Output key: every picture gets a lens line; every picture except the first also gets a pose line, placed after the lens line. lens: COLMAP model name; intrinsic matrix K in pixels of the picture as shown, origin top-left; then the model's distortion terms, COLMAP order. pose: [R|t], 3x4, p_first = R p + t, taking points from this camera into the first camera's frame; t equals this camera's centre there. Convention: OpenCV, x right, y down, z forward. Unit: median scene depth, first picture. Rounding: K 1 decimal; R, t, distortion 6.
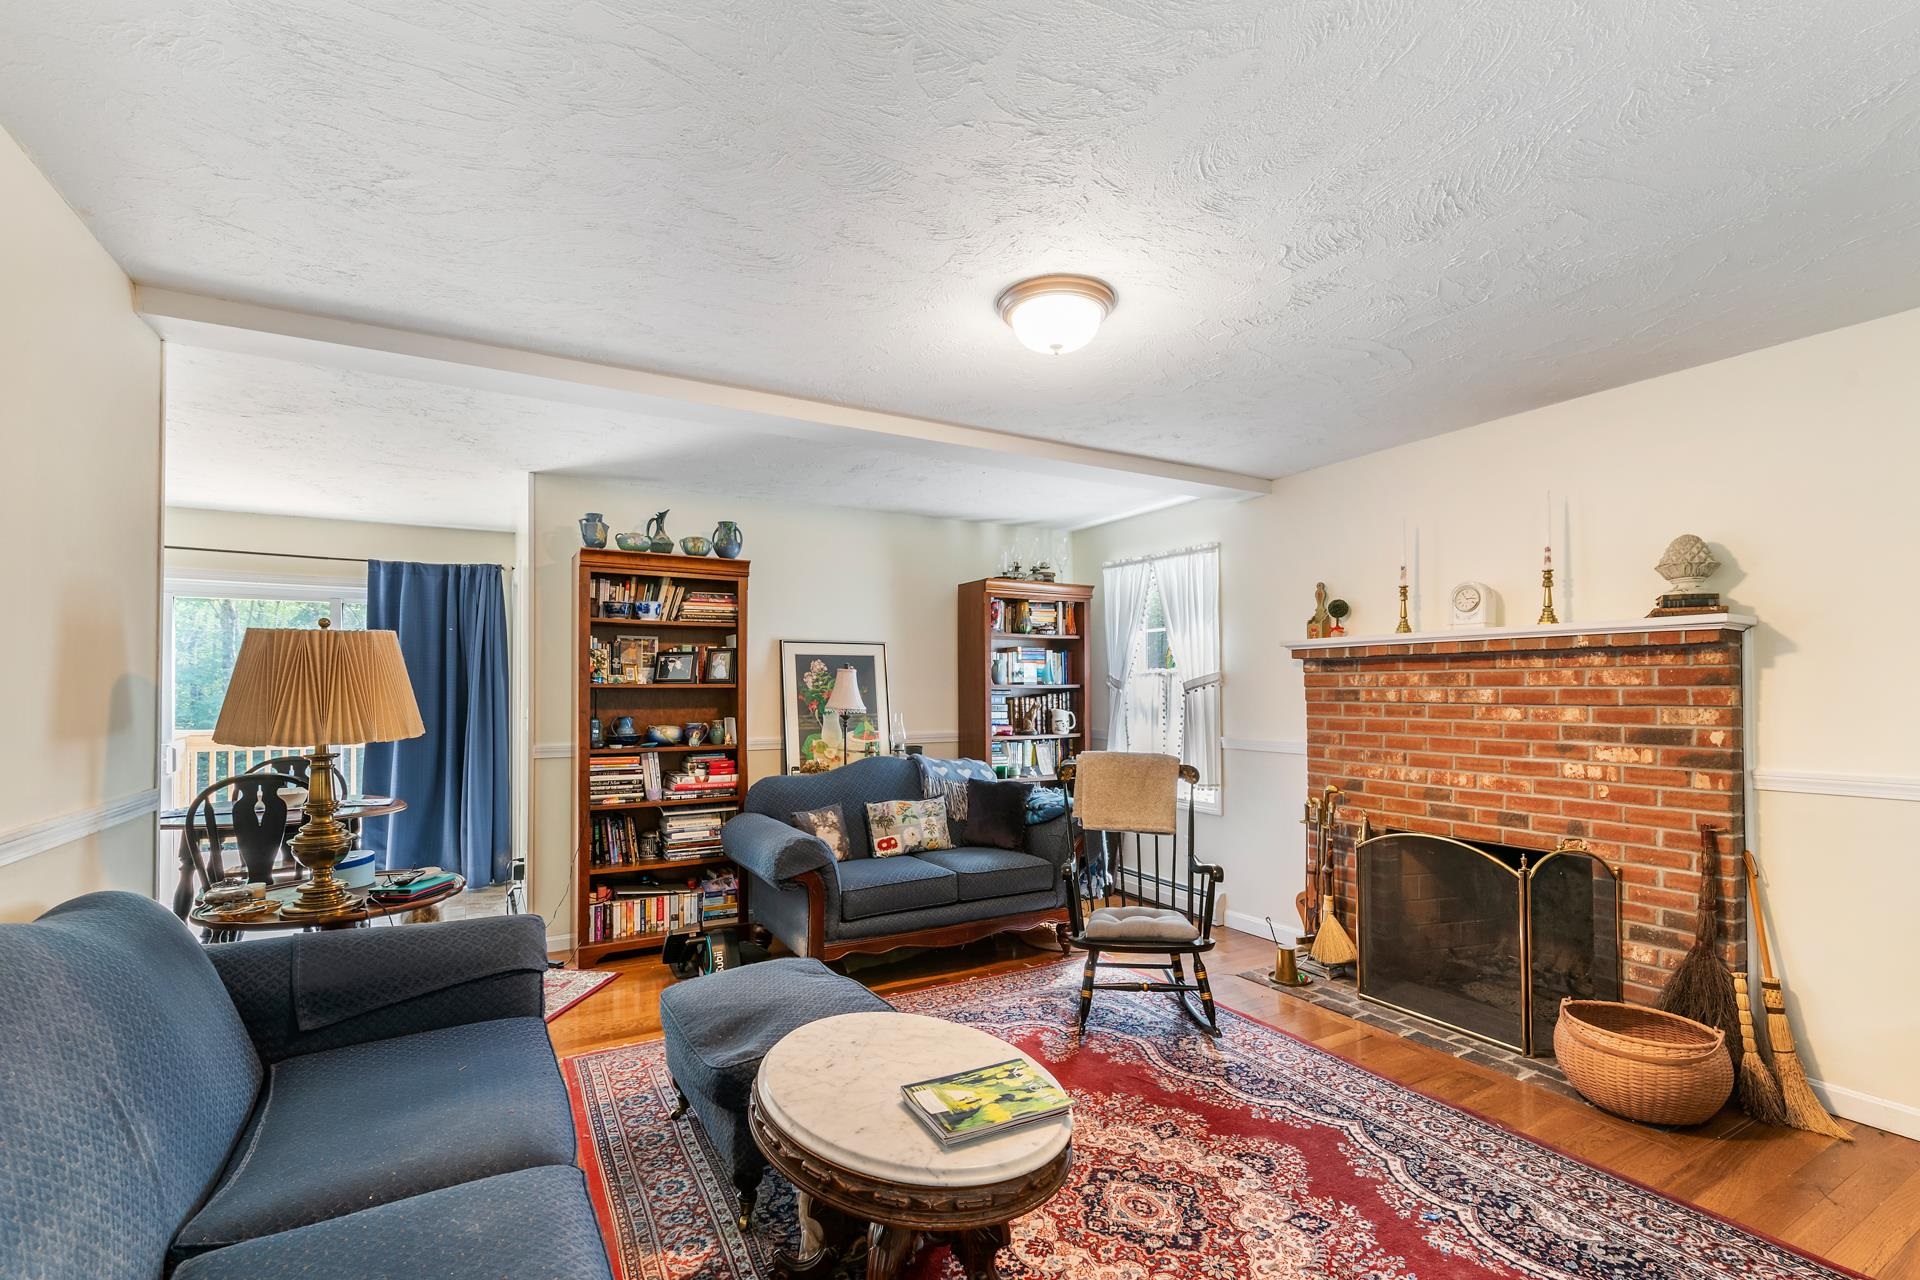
lens RADIAL K [[851.8, 0, 967.5], [0, 851.8, 670.7], [0, 0, 1]] dist [0.001357, 0.000018]
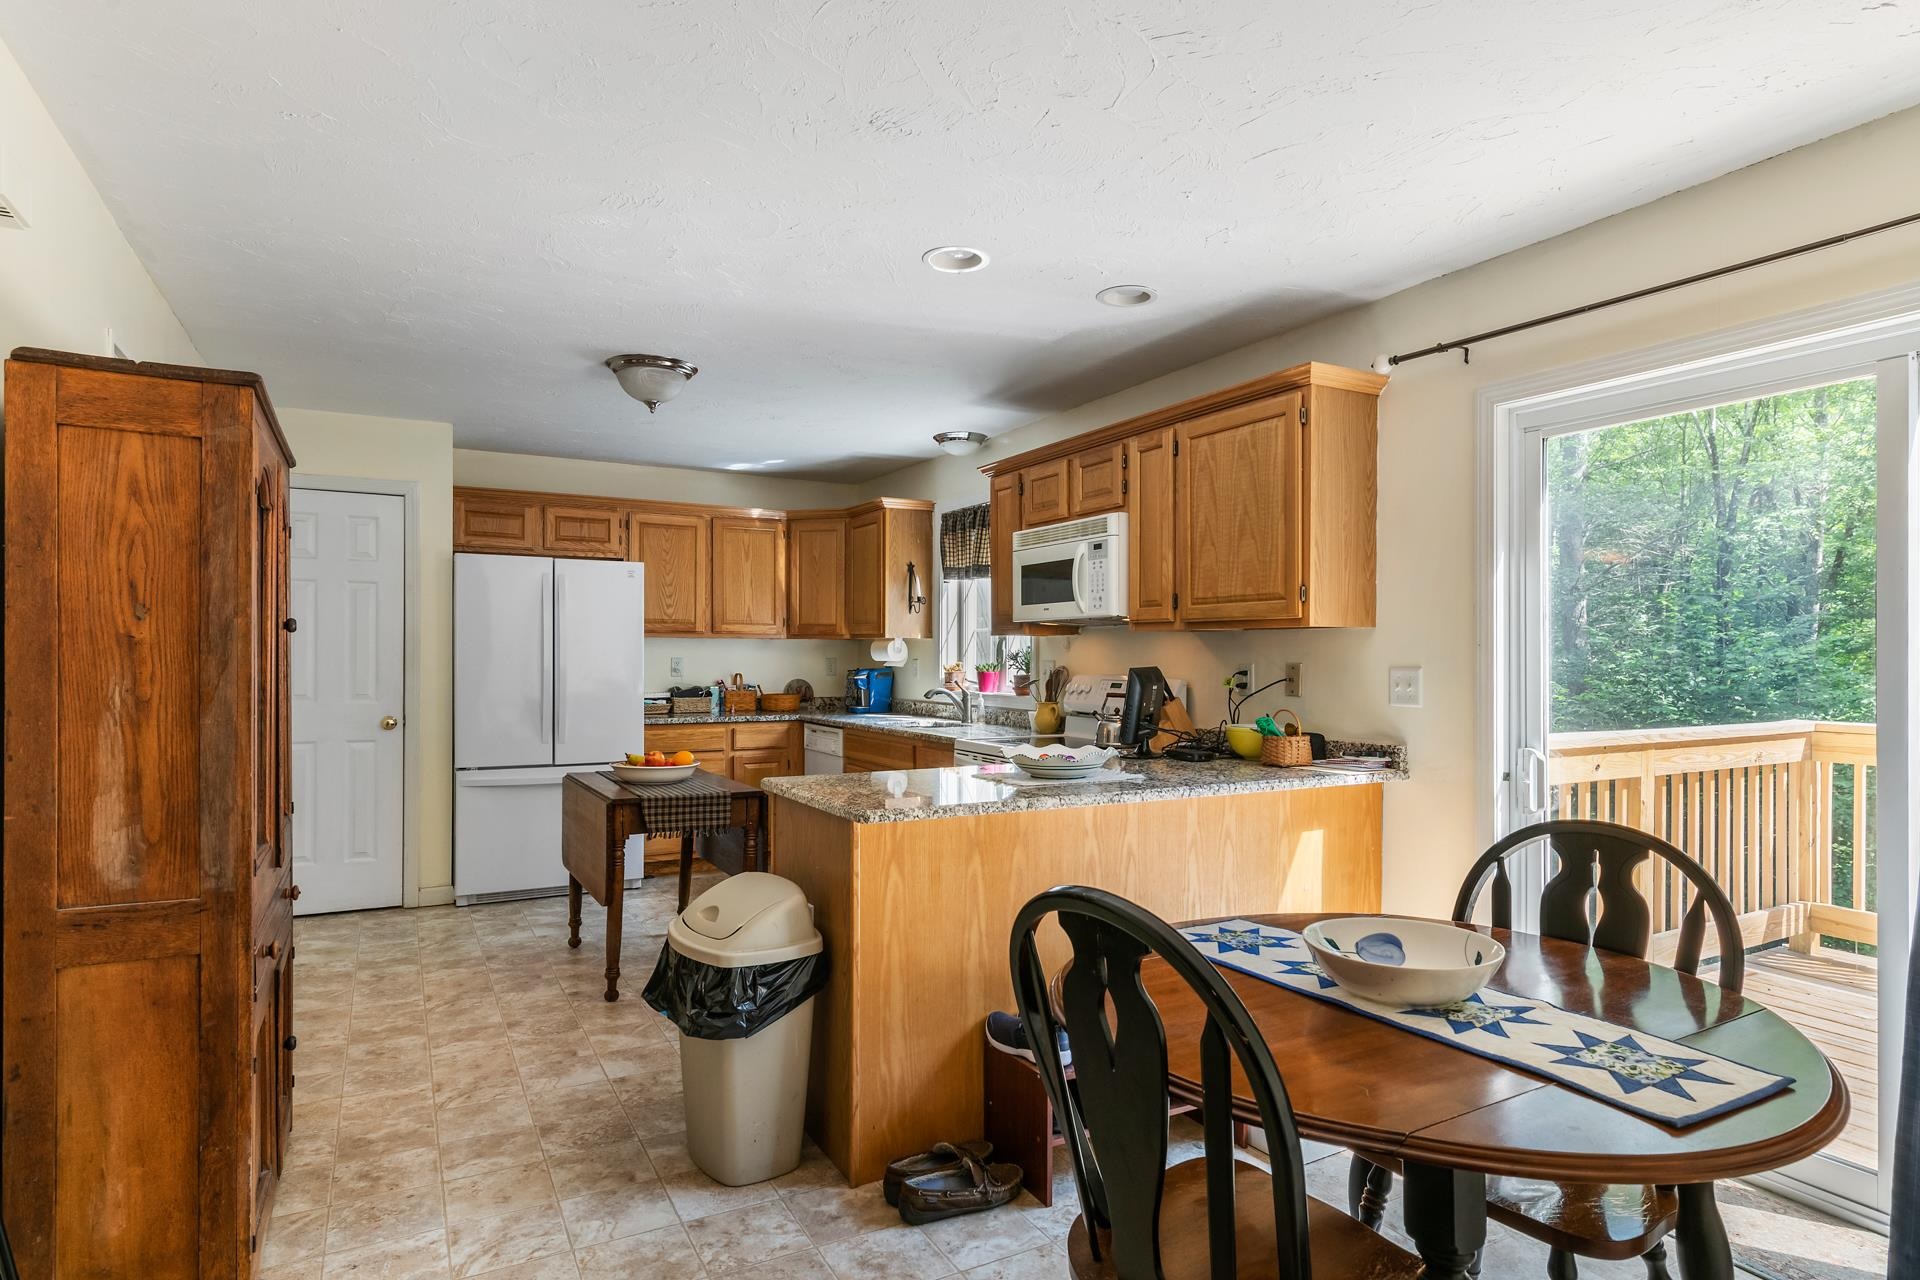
lens RADIAL K [[1052.8, 0, 965.9], [0, 1052.8, 659.9], [0, 0, 1]] dist [0.006077, 0.000814]
pose [[-0.017368, 0.003943, -0.999841, -0.455583], [0.016738, 0.999853, 0.003652, 0.038532], [0.999709, -0.016671, -0.017431, 0.922338]]
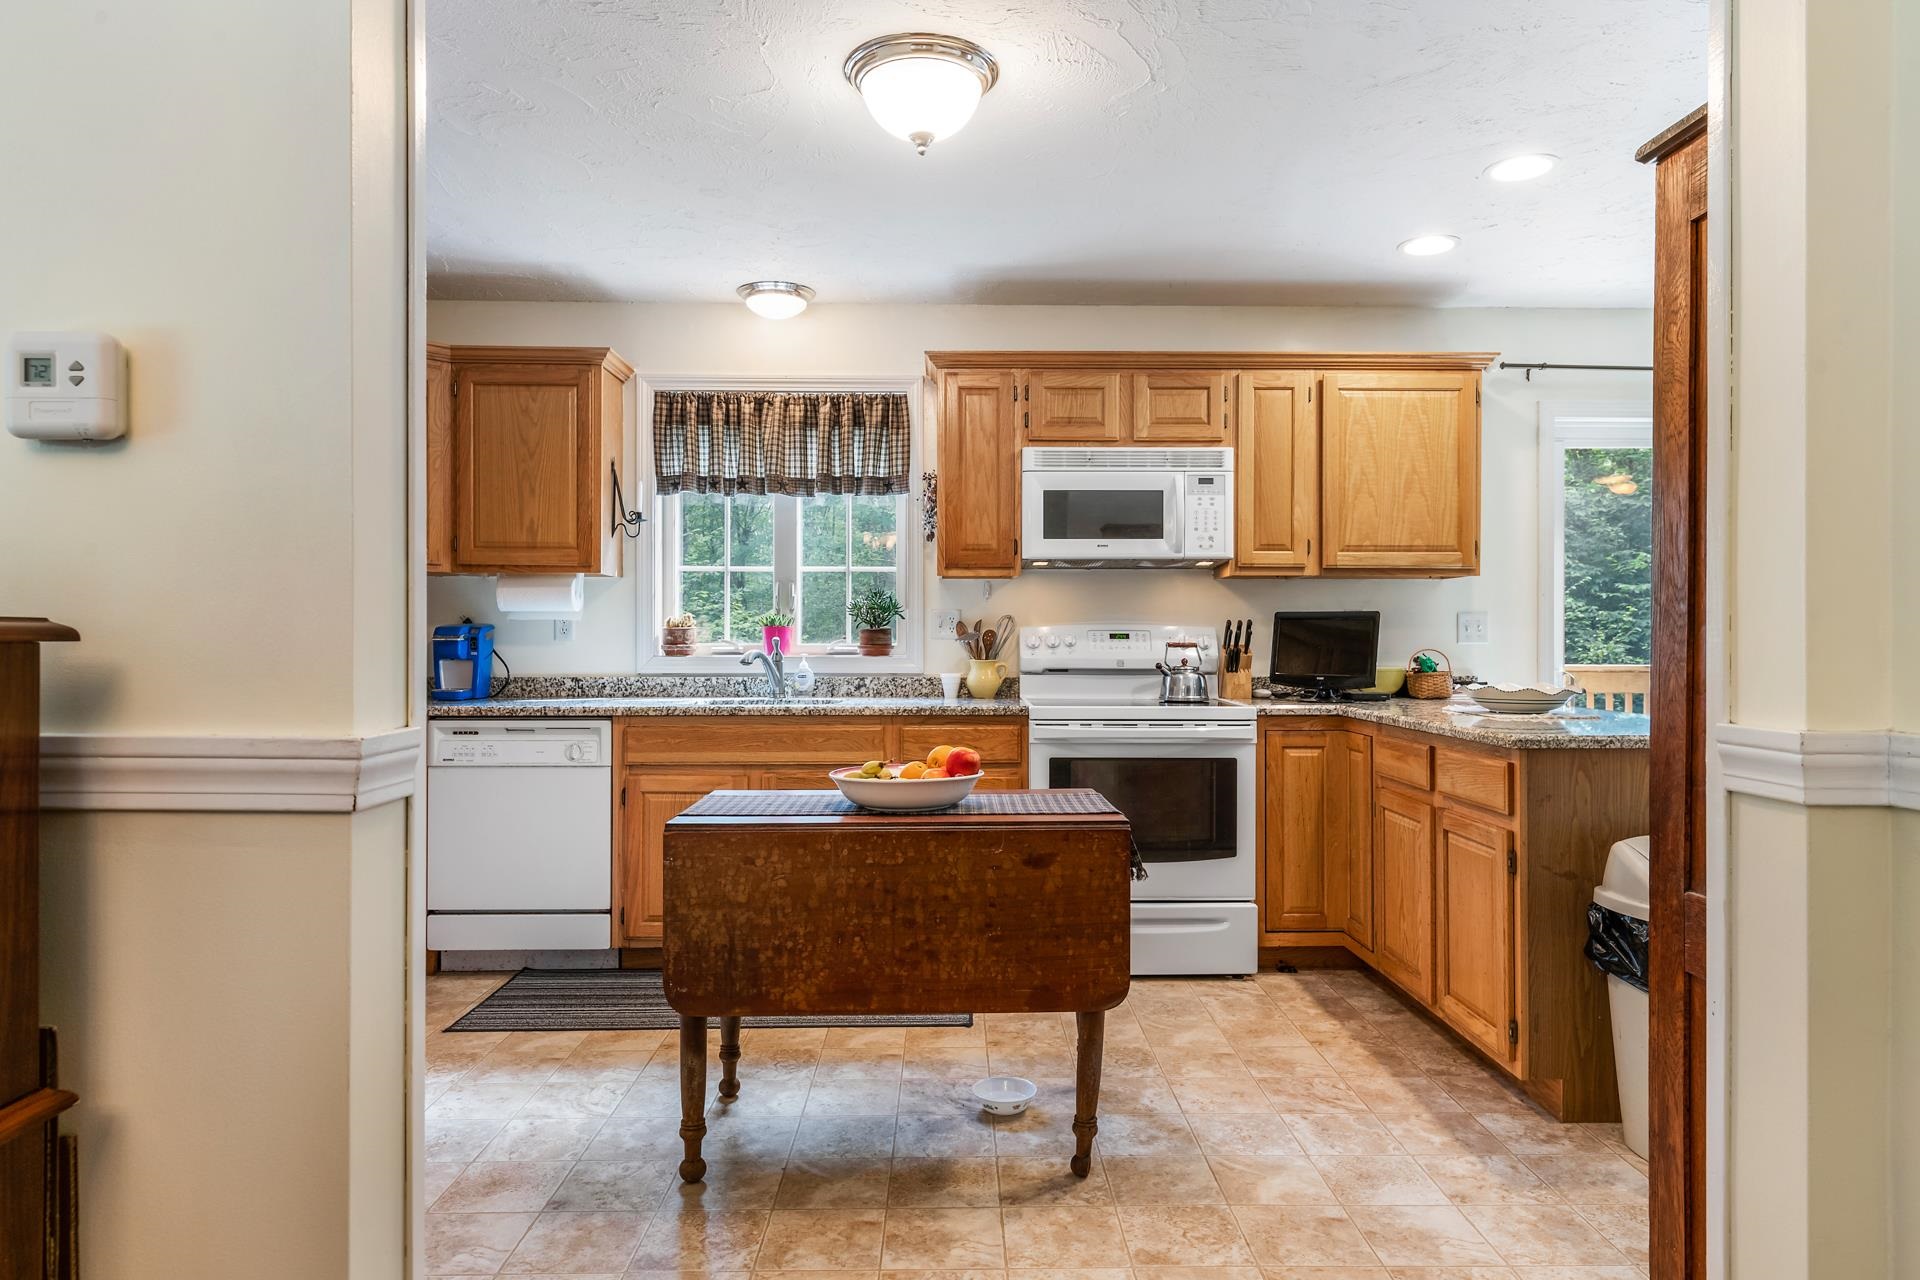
lens RADIAL K [[1187.0, 0, 960.0], [0, 1187.0, 640.0], [0, 0, 1]] dist [0.001964, -0.000111]
pose [[0.875149, 0.000585, -0.483853, -1.199302], [0.009390, 0.999790, 0.018192, 0.054725], [0.483762, -0.020464, 0.874960, -0.041378]]
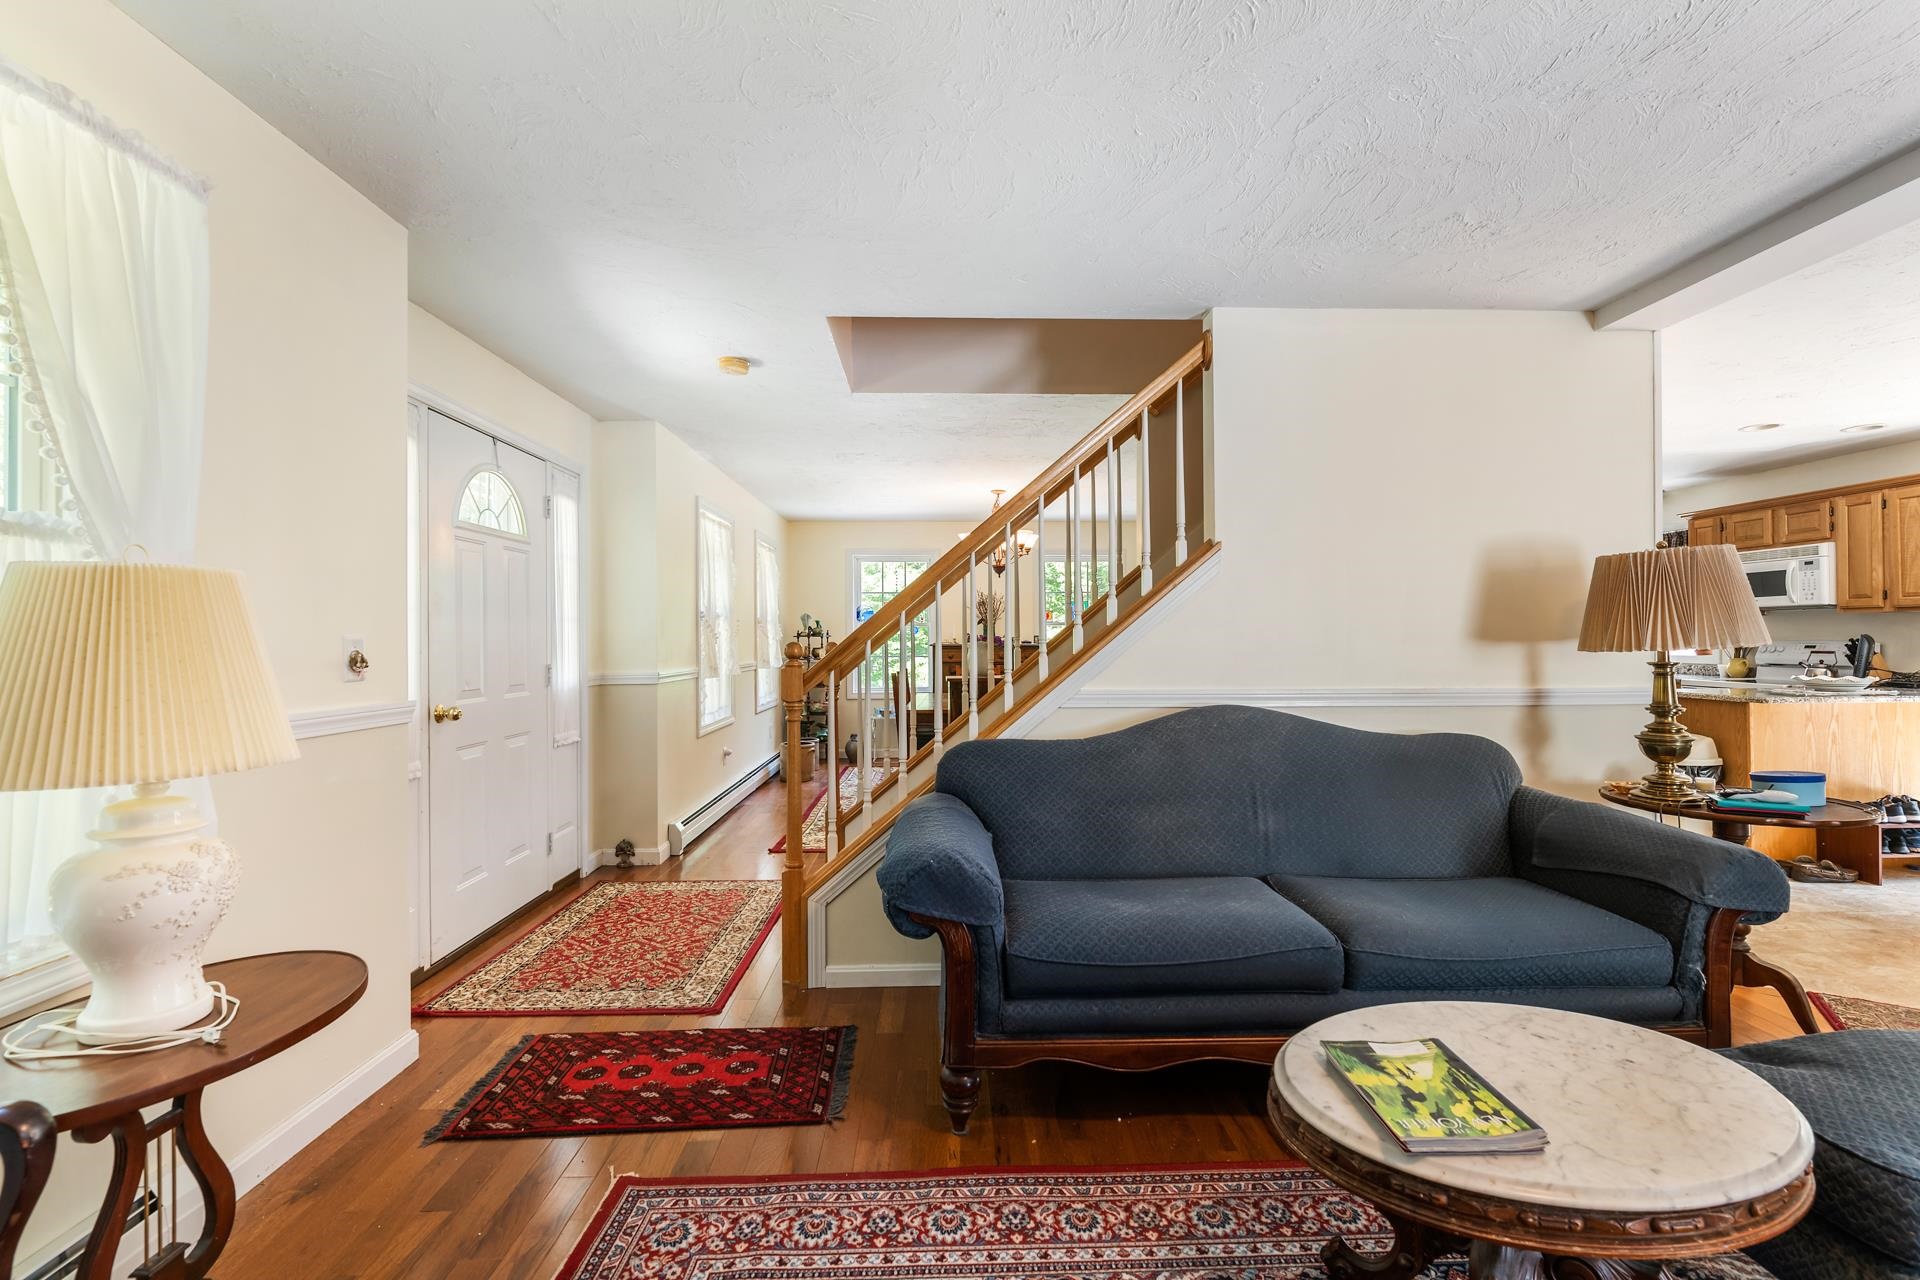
lens RADIAL K [[841.7, 0, 974.0], [0, 841.7, 632.5], [0, 0, 1]] dist [-0.001721, -0.000332]
pose [[-0.460880, -0.001798, -0.887461, 0.395057], [0.026956, 0.999508, -0.016024, 0.032267], [0.887053, -0.031308, -0.460605, 0.432413]]
